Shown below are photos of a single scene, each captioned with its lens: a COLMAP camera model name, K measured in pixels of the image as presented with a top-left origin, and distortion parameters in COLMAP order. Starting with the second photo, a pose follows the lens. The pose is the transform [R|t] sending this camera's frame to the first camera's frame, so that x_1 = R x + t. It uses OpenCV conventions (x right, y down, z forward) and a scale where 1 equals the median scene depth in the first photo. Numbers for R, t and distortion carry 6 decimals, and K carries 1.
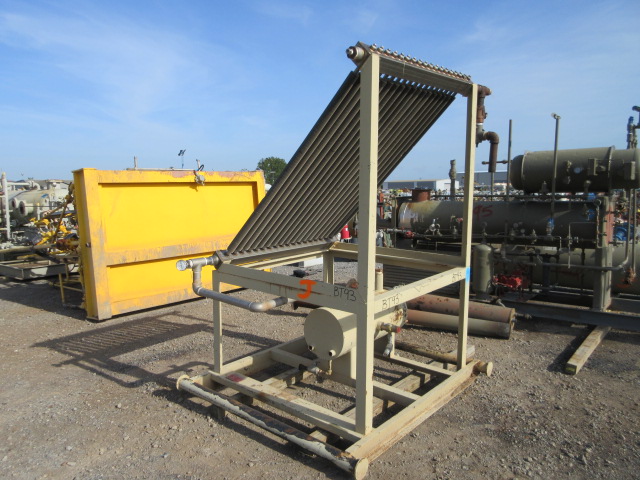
lens RADIAL K [[489.3, 0, 320.0], [0, 489.3, 240.0], [0, 0, 1]] dist [0.001293, 0.003528]
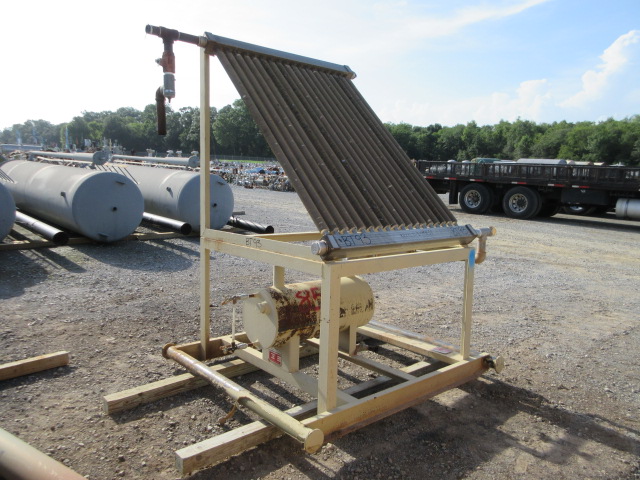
lens RADIAL K [[489.3, 0, 320.0], [0, 489.3, 240.0], [0, 0, 1]] dist [0.001293, 0.003528]
pose [[-0.985414, -0.045036, 0.164106, -0.047934], [-0.001647, 0.966823, 0.255442, -0.120461], [-0.170165, 0.251446, -0.952795, 1.209380]]
